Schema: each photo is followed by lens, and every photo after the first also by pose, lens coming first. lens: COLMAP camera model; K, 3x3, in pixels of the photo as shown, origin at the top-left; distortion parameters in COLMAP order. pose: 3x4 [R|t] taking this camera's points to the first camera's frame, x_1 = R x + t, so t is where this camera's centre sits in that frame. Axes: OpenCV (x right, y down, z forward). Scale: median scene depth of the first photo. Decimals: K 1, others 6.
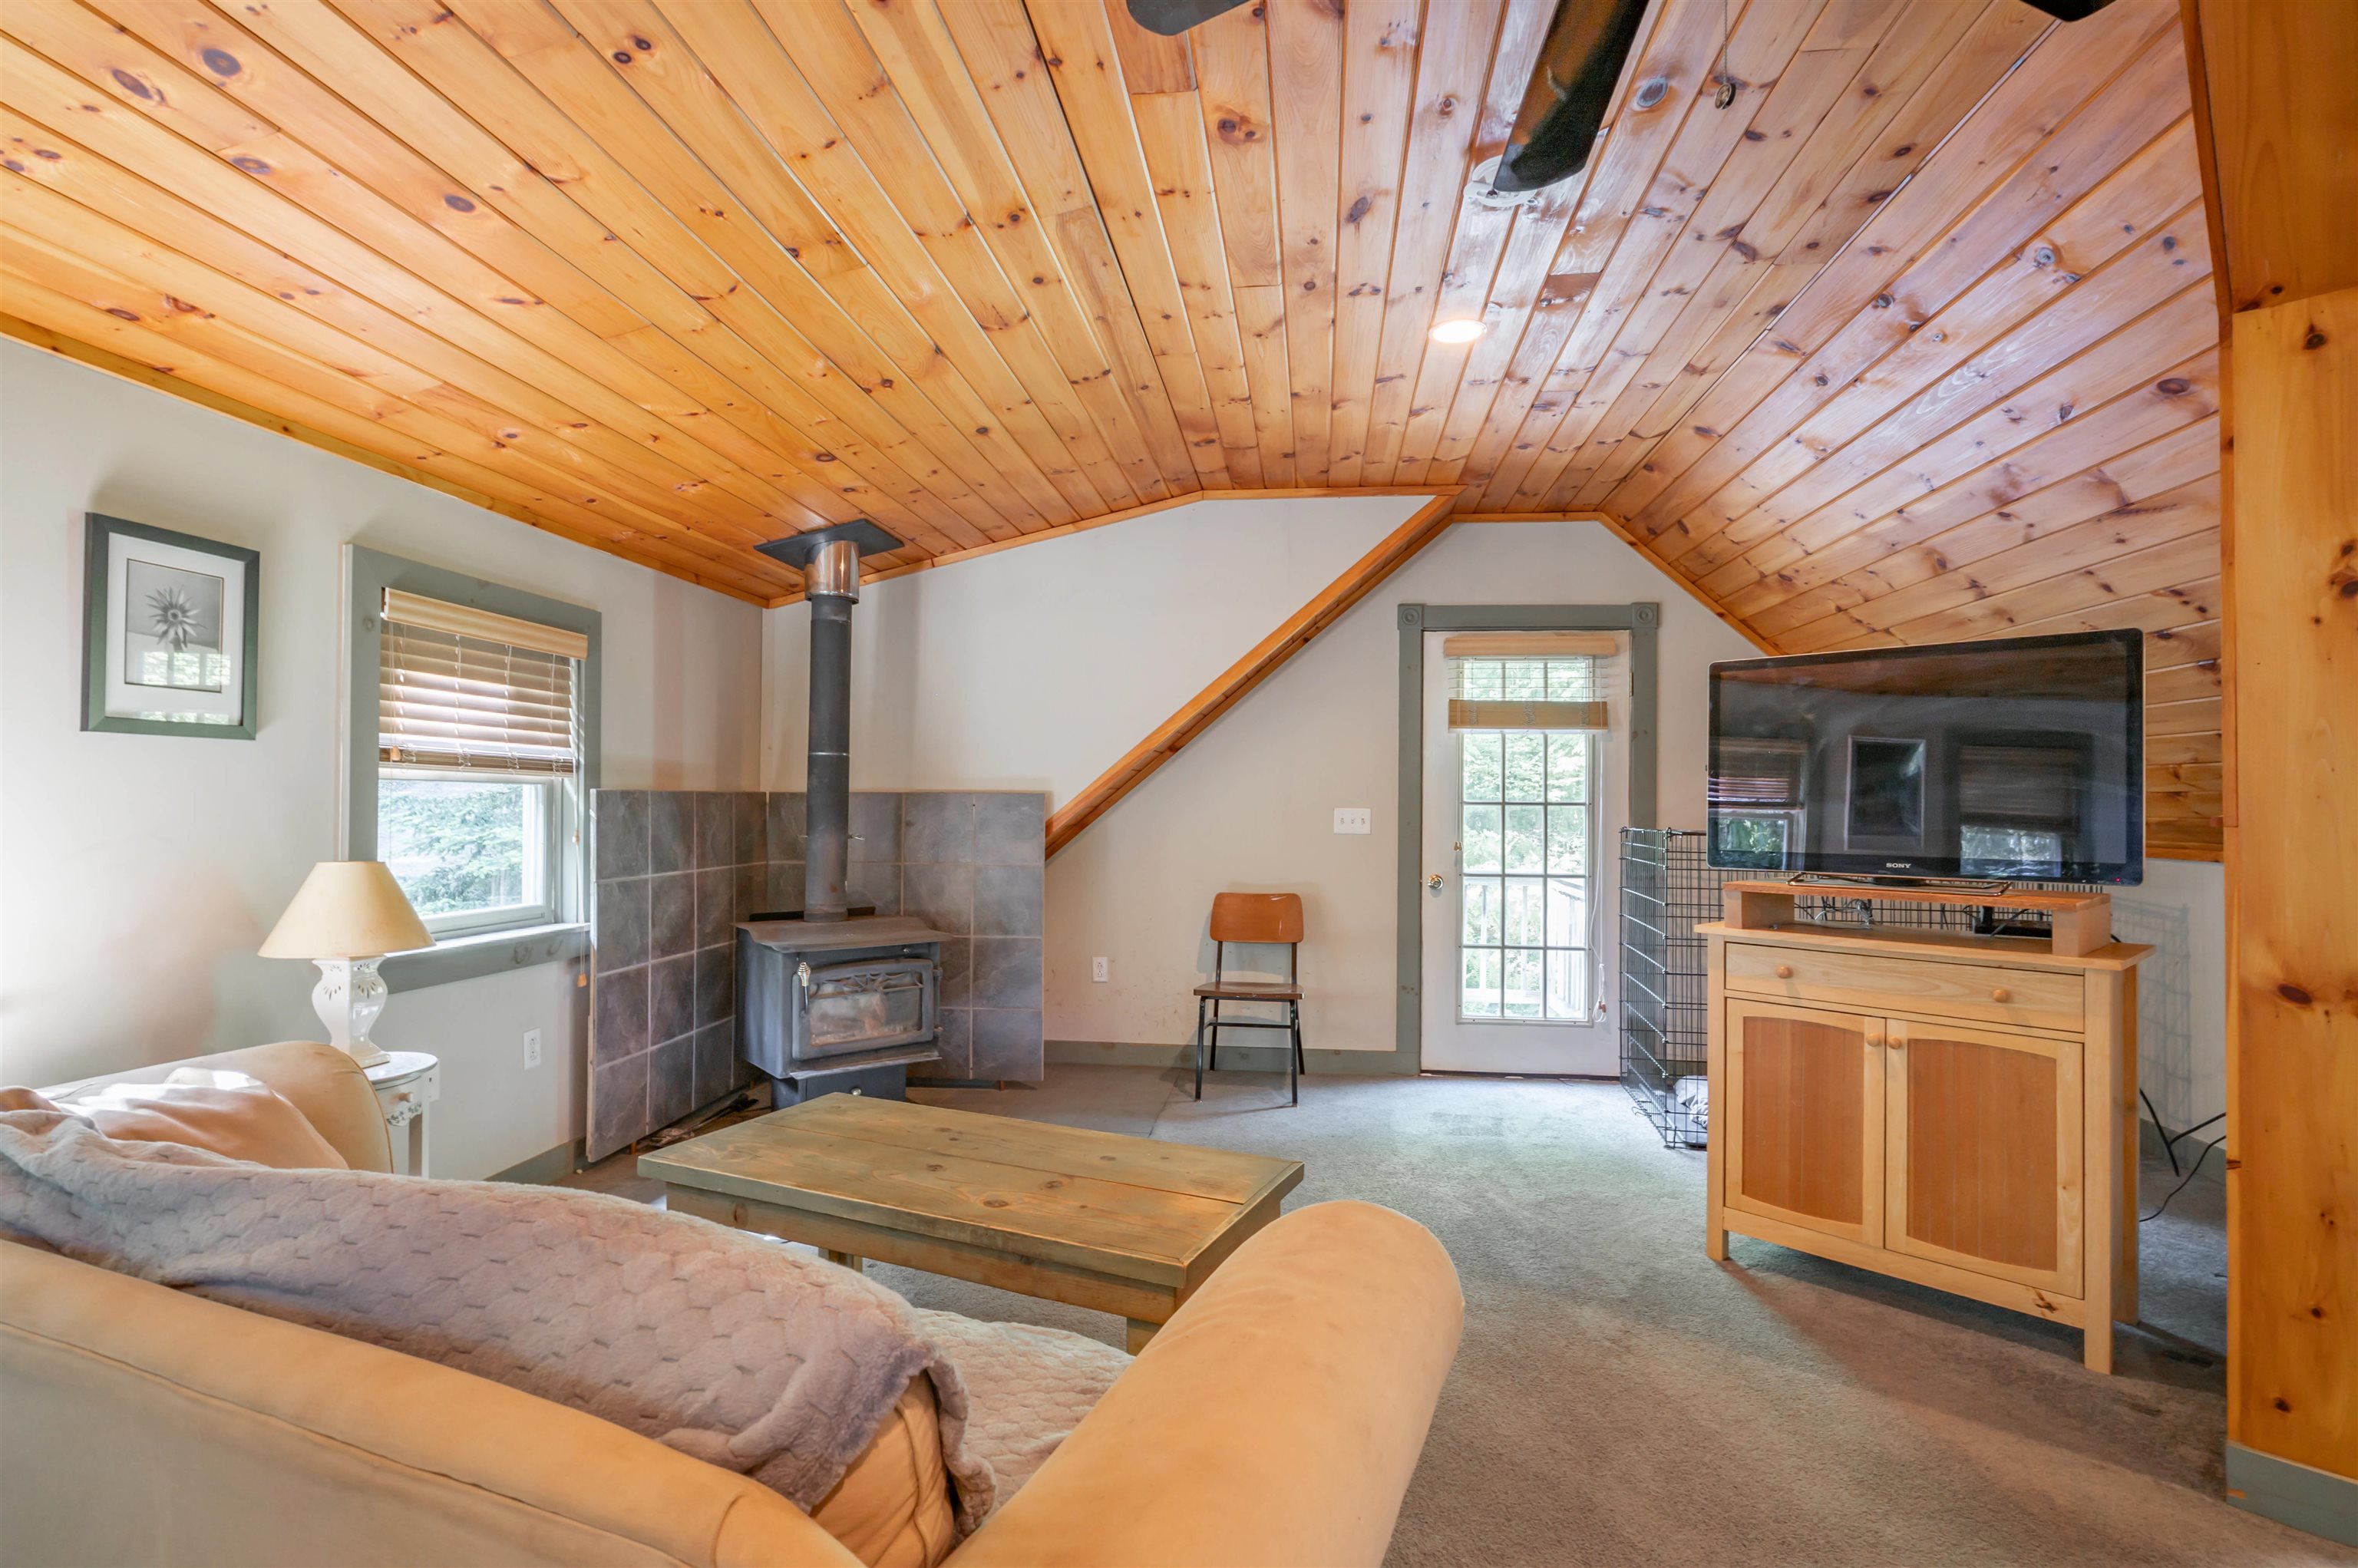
lens RADIAL K [[1167.8, 0, 1206.9], [0, 1167.8, 792.7], [0, 0, 1]] dist [-0.001092, 0.000559]
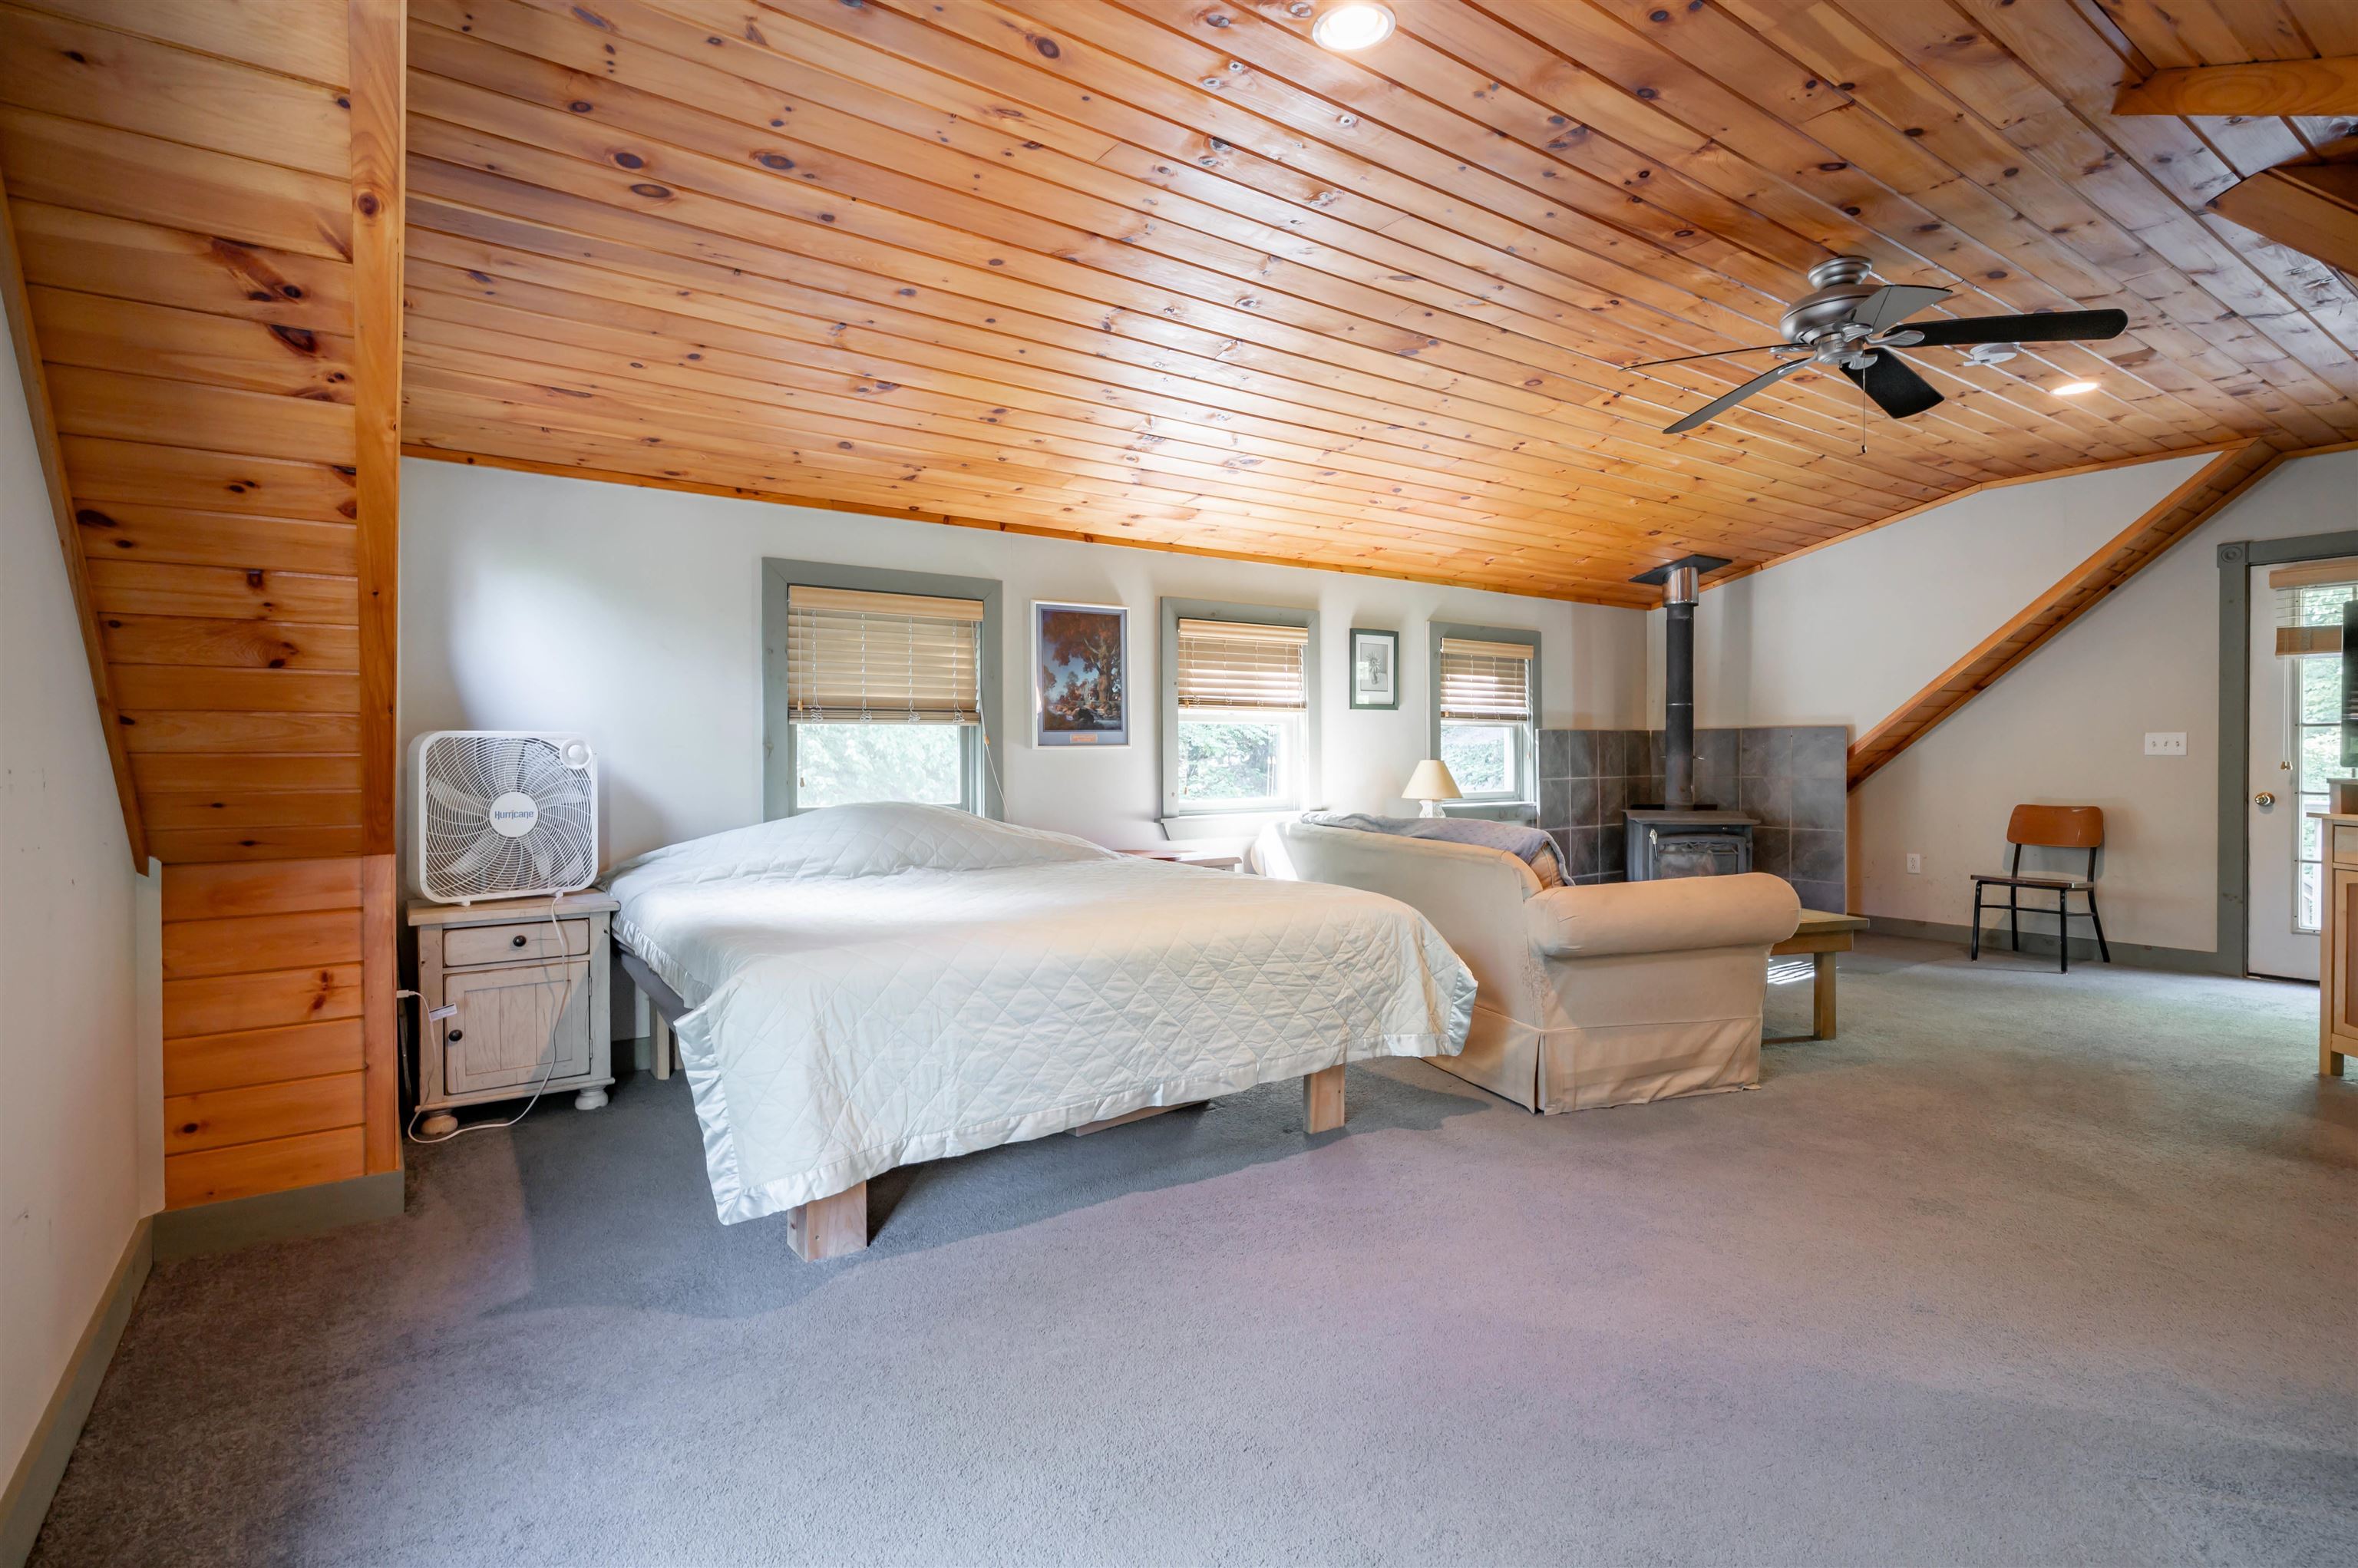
lens RADIAL K [[1166.4, 0, 1195.1], [0, 1166.4, 768.1], [0, 0, 1]] dist [-0.000565, 0.000655]
pose [[0.681105, -0.001885, -0.732184, 0.405899], [0.017090, 0.999765, 0.013324, 0.021849], [0.731987, -0.021589, 0.680977, -0.581570]]
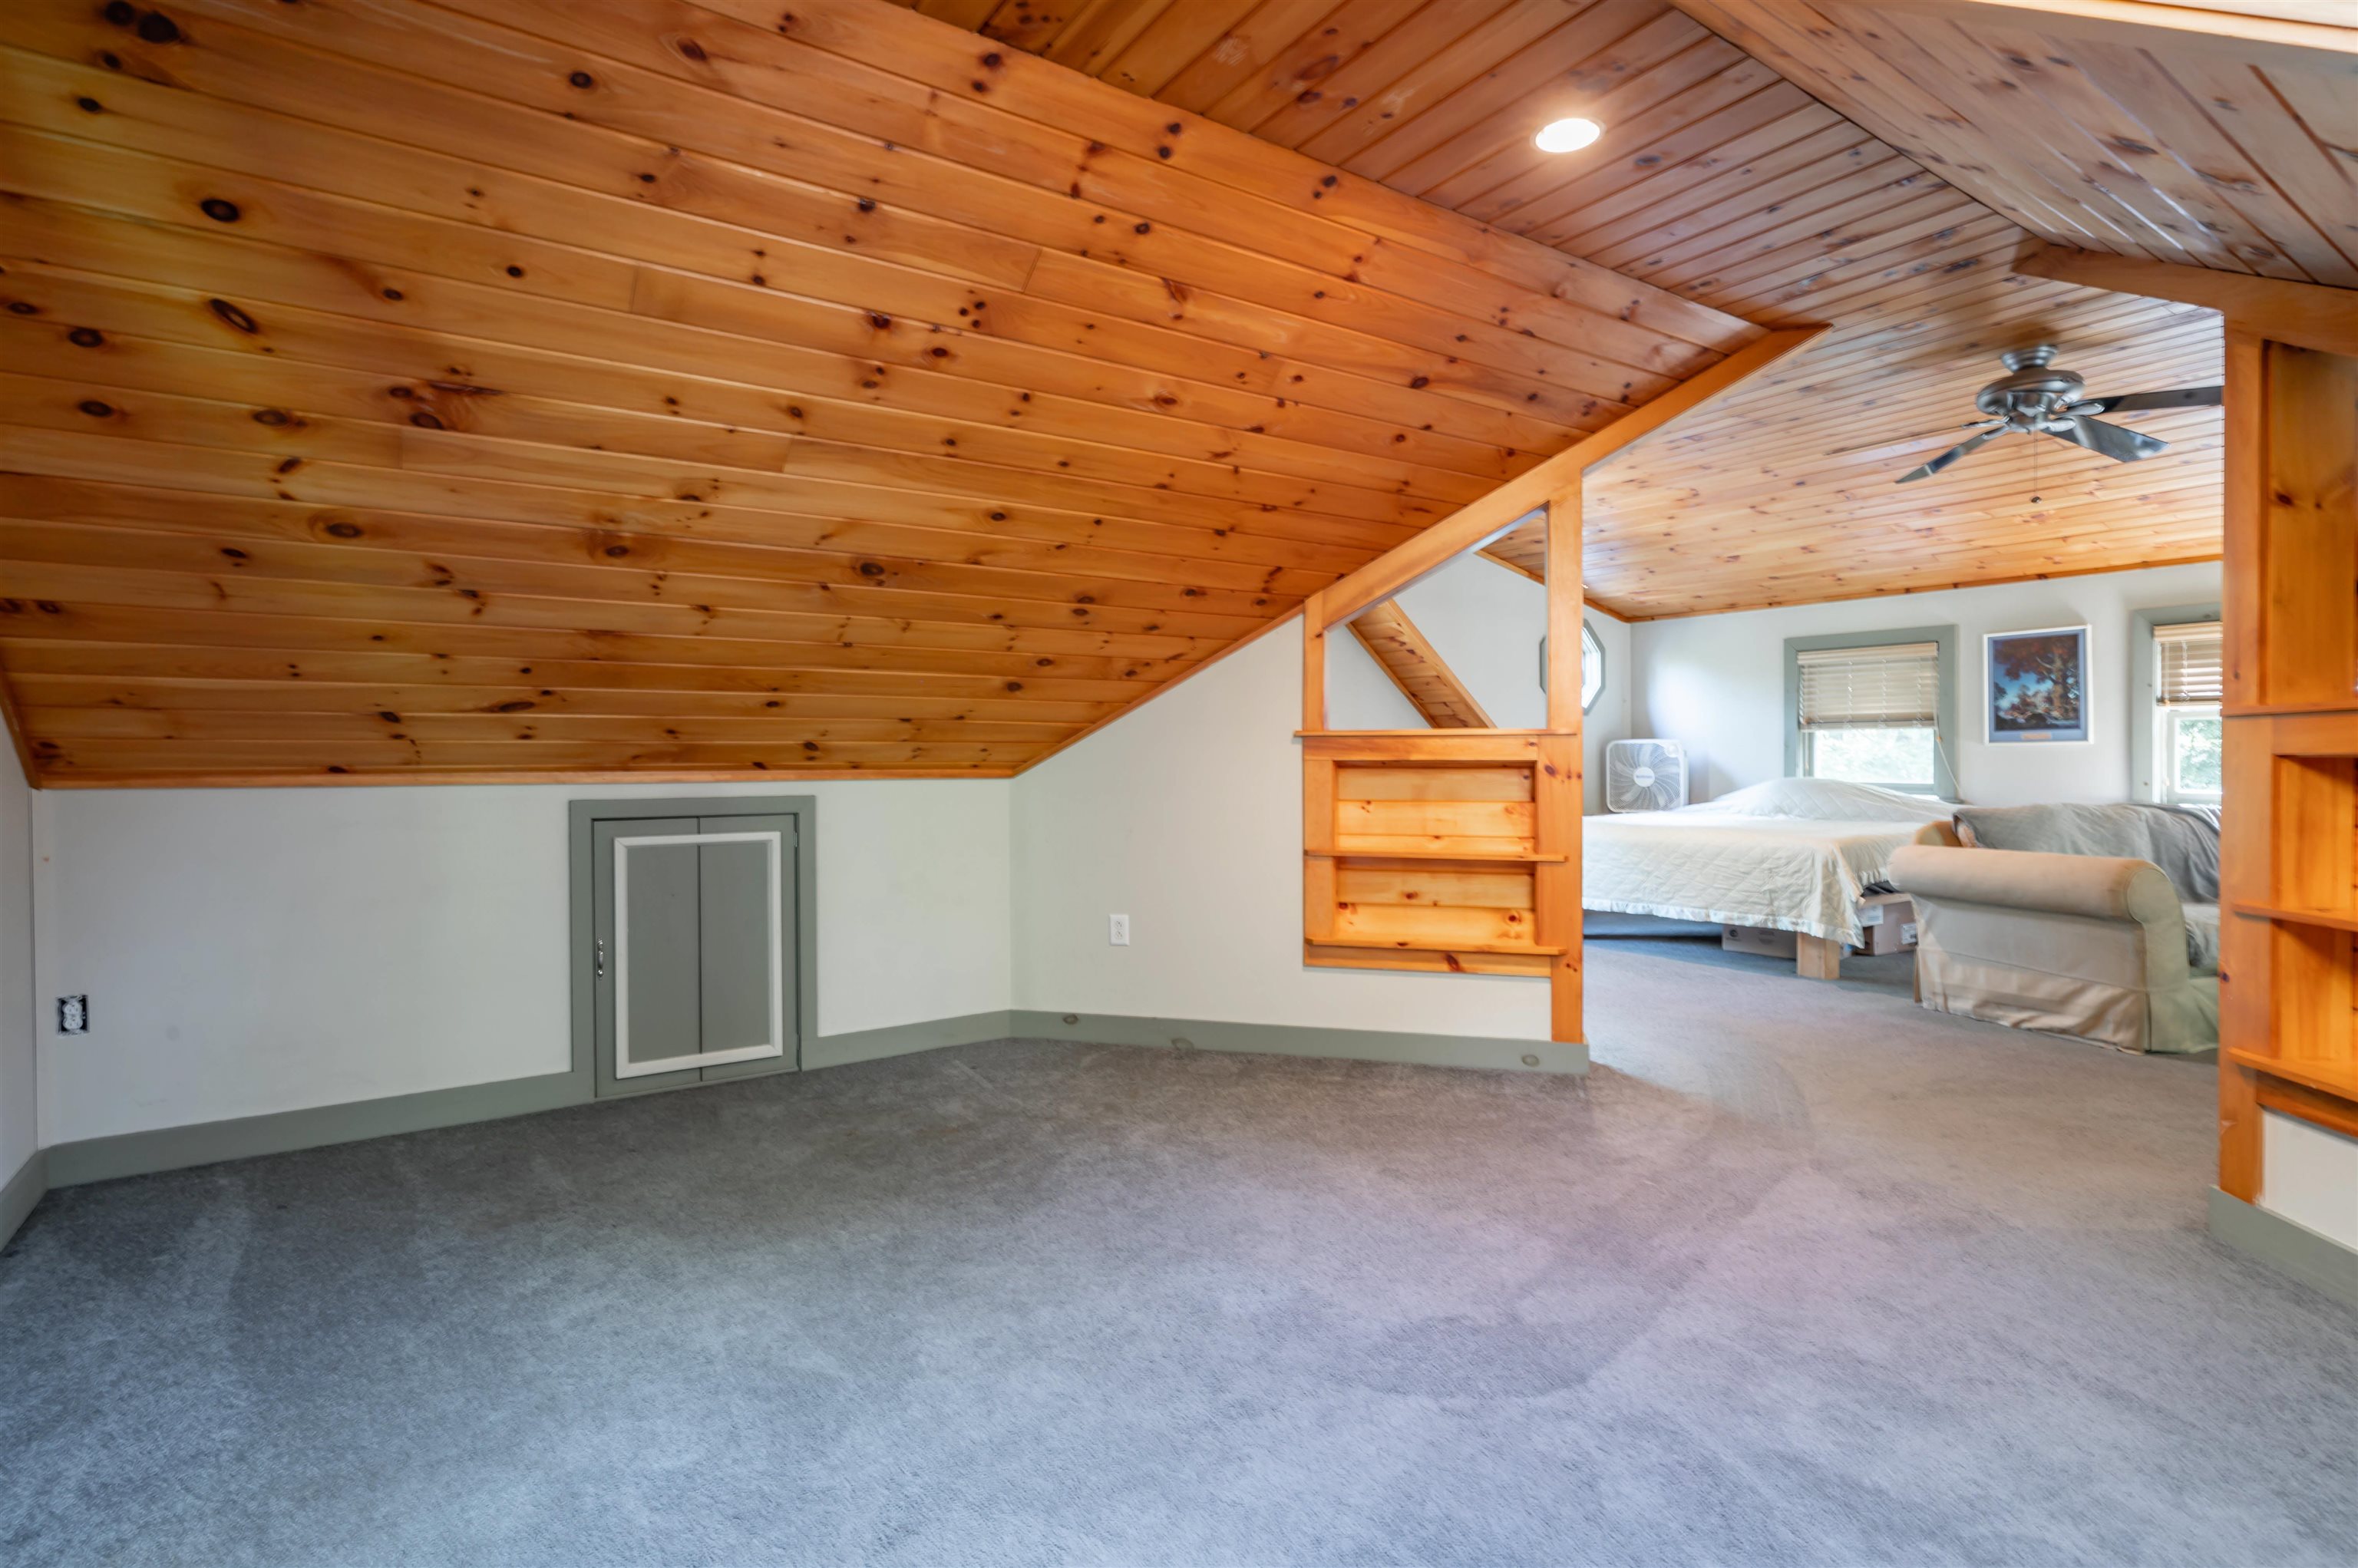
lens RADIAL K [[1271.1, 0, 1107.8], [0, 1271.1, 768.1], [0, 0, 1]] dist [-0.004400, 0.000123]
pose [[-0.779891, 0.003457, -0.625906, 1.406888], [0.006586, 0.999975, -0.002682, 0.043099], [0.625881, -0.006214, -0.779894, 0.653984]]
